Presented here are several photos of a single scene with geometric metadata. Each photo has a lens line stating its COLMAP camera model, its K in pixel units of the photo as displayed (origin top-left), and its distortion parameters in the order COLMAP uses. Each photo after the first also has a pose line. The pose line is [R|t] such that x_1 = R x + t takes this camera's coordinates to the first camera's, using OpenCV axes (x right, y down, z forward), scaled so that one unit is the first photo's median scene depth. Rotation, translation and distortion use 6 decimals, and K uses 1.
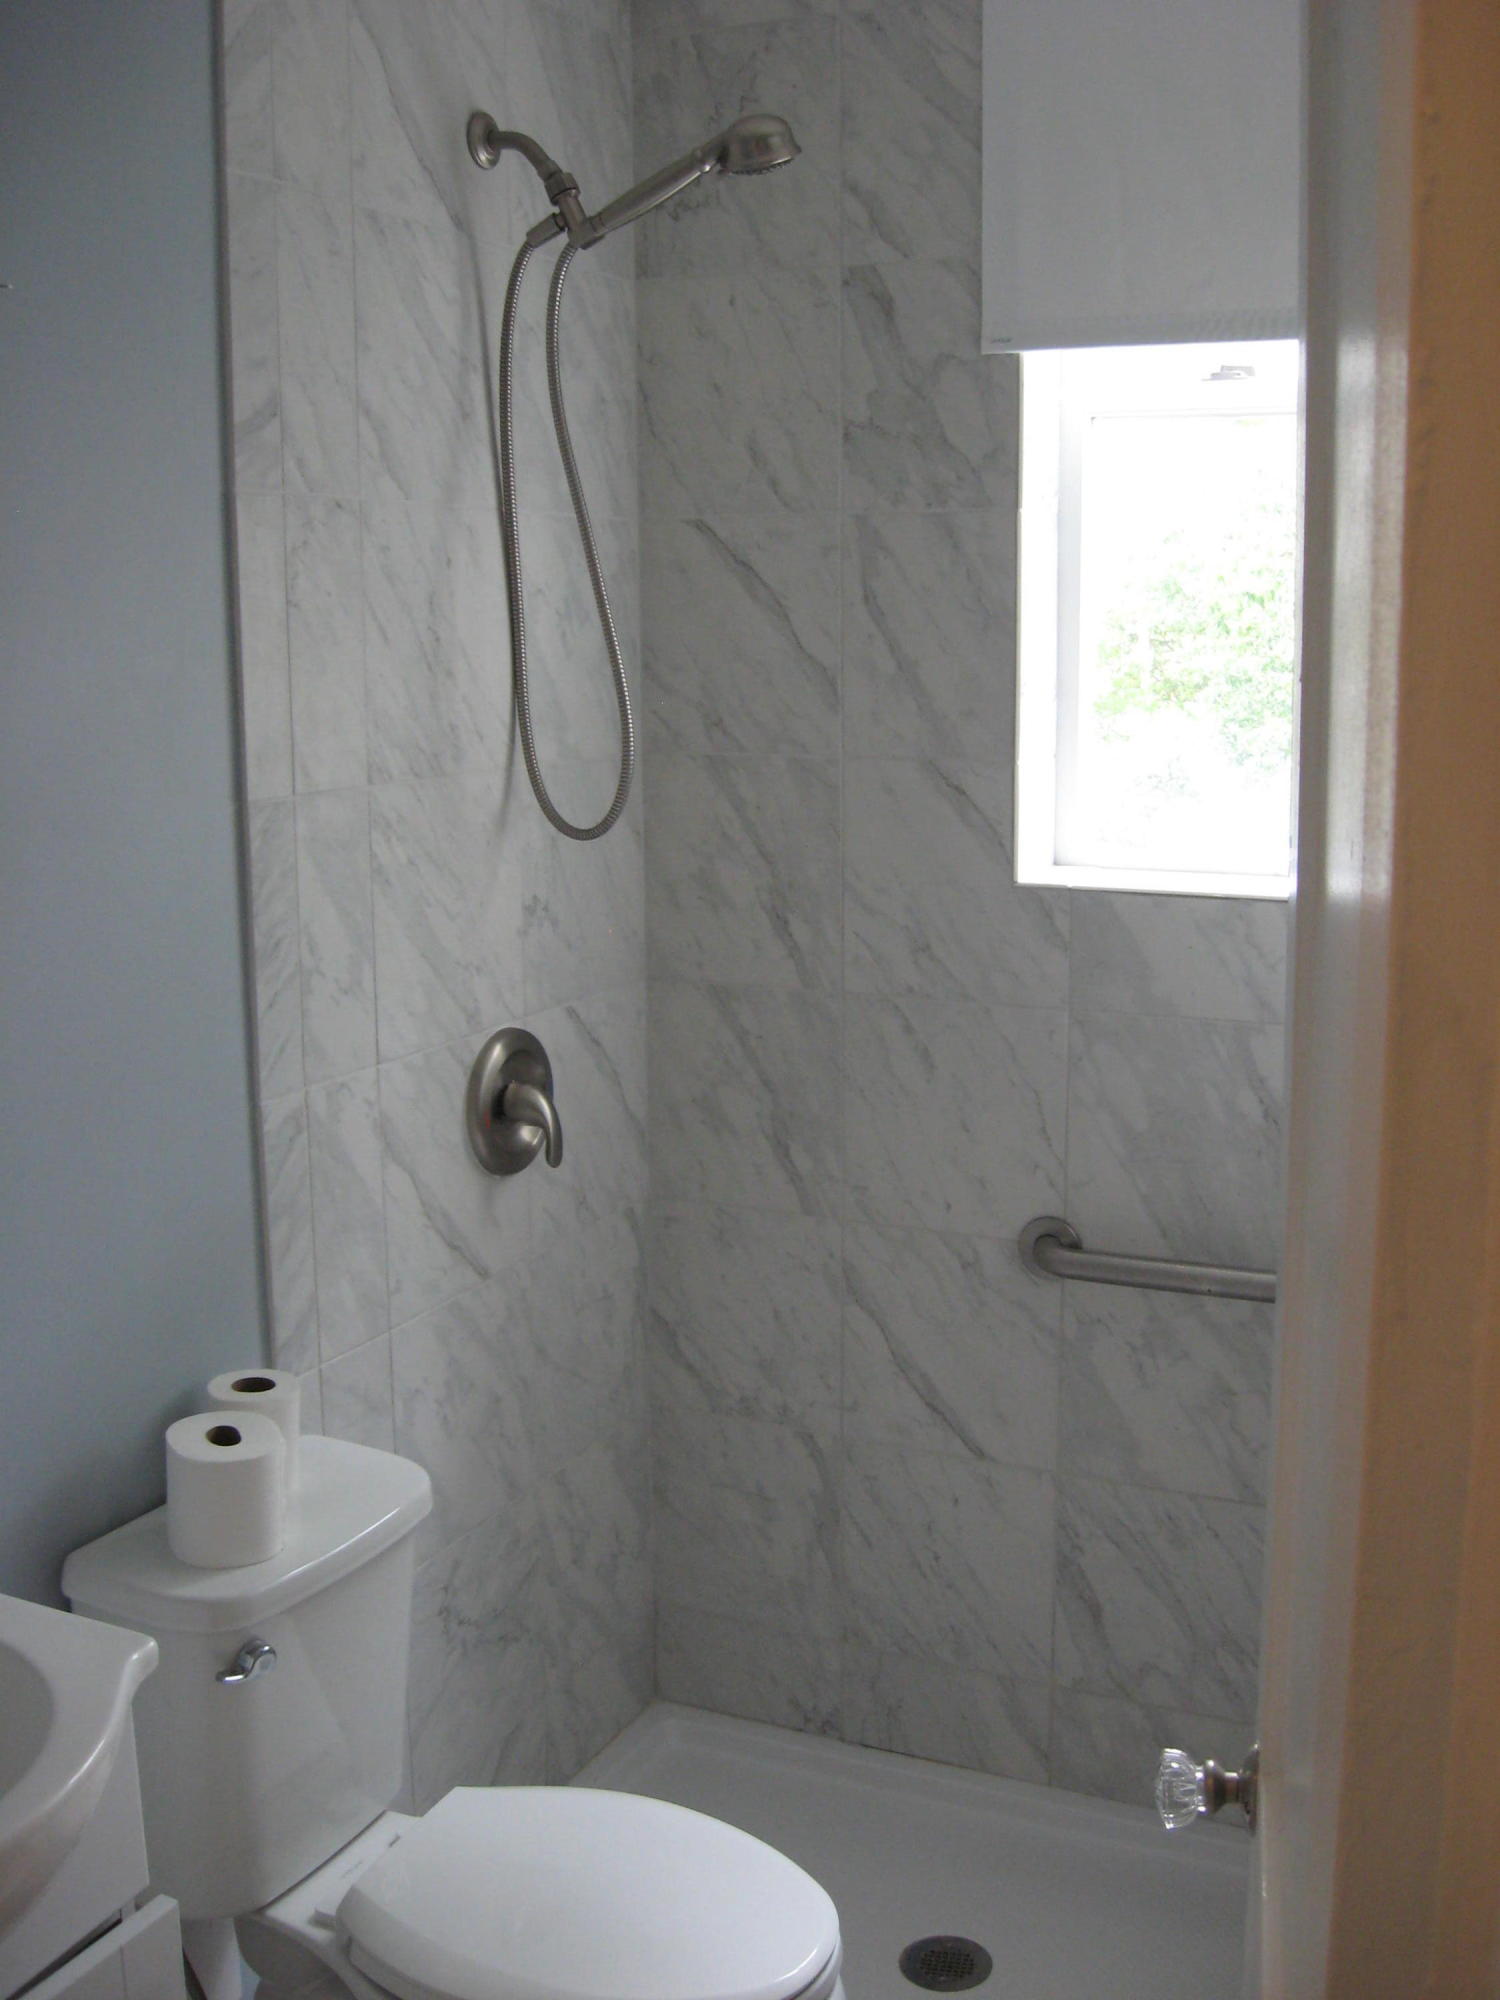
lens RADIAL K [[2095.0, 0, 750.0], [0, 2095.0, 1000.0], [0, 0, 1]] dist [-0.131890, 0.068053]
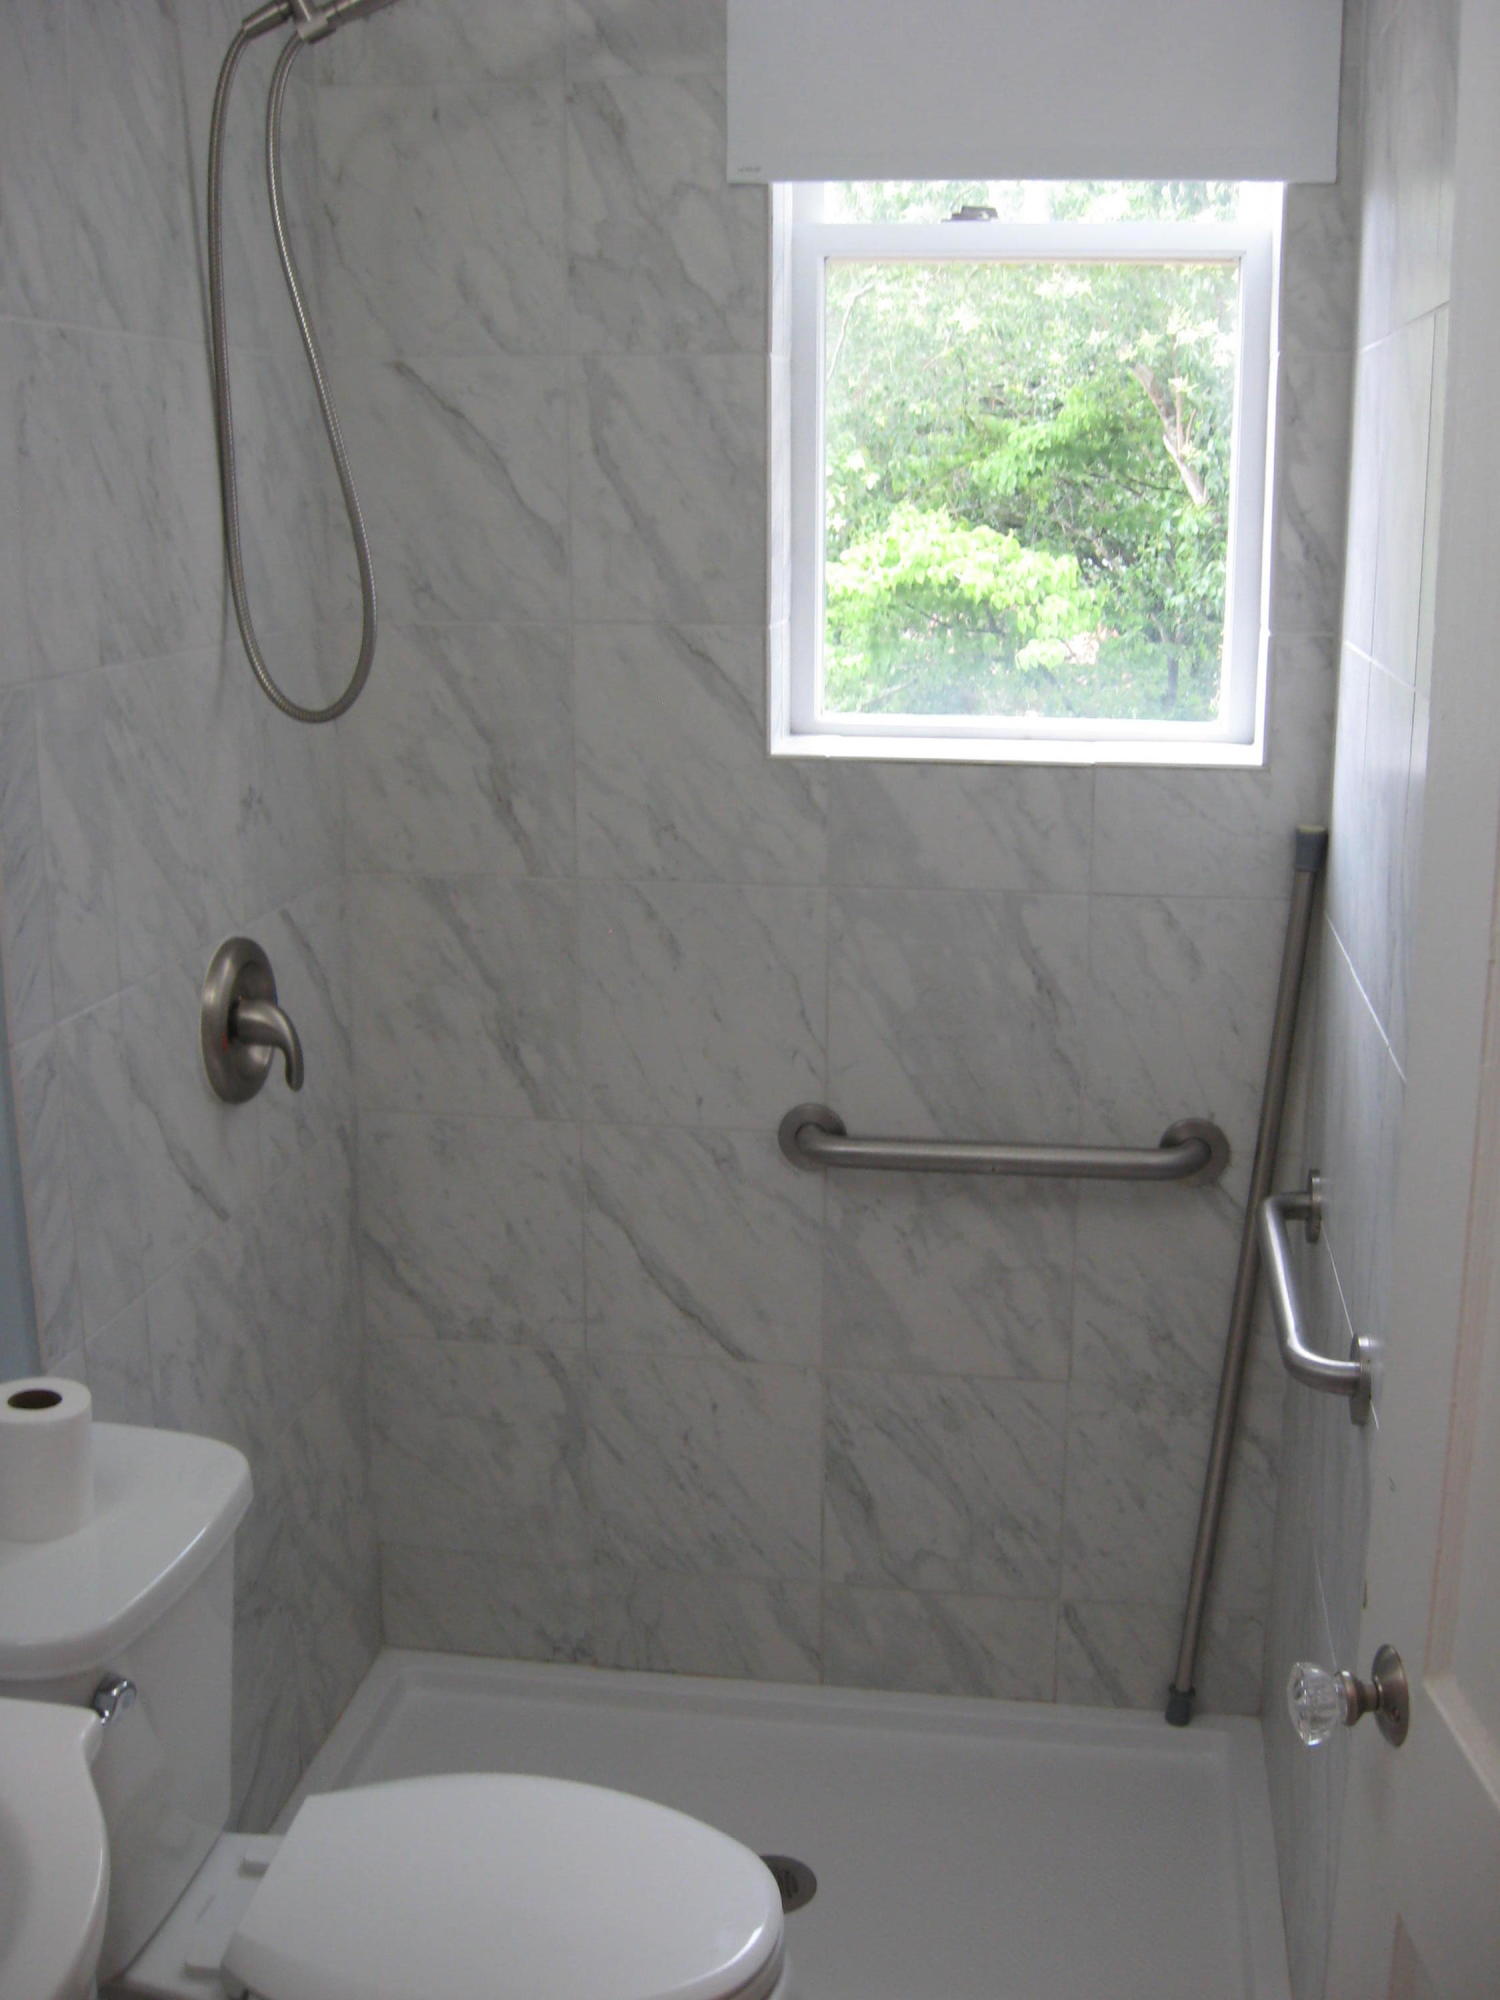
lens RADIAL K [[2095.0, 0, 750.0], [0, 2095.0, 1000.0], [0, 0, 1]] dist [-0.131890, 0.068053]
pose [[0.959564, -0.060906, 0.274822, -0.148443], [0.043120, 0.996593, 0.070310, -0.012670], [-0.278167, -0.055616, 0.958921, 0.093517]]
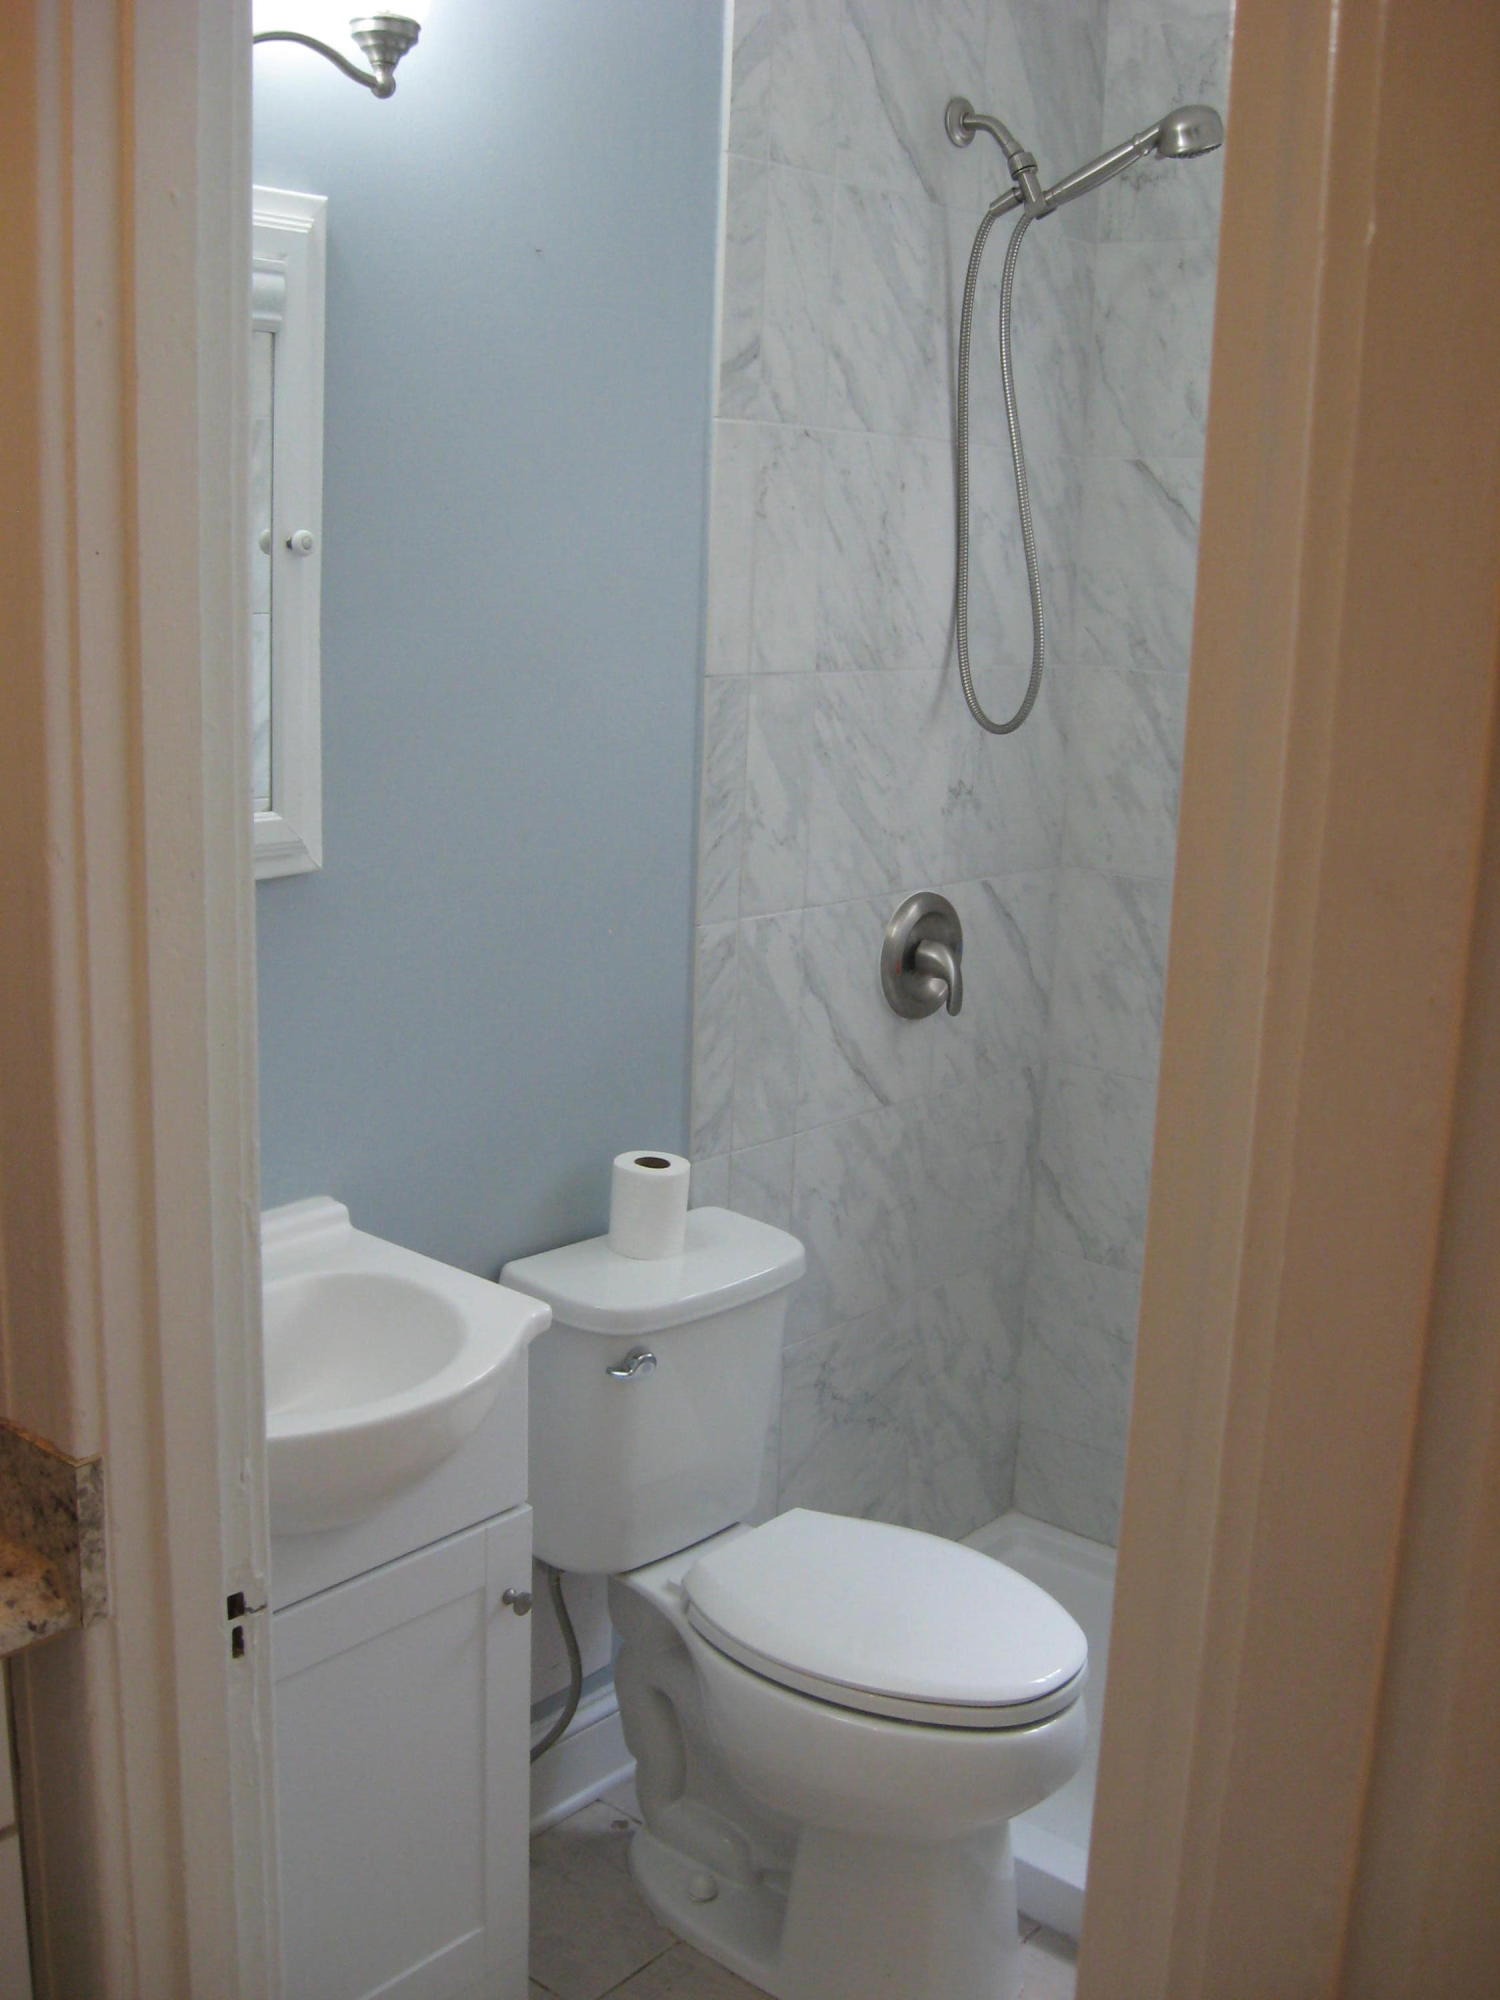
lens RADIAL K [[2095.0, 0, 750.0], [0, 2095.0, 1000.0], [0, 0, 1]] dist [-0.131890, 0.068053]
pose [[0.963326, 0.098657, -0.249539, 0.085040], [-0.090443, 0.994920, 0.044201, 0.030199], [0.252632, -0.020011, 0.967356, -0.144869]]
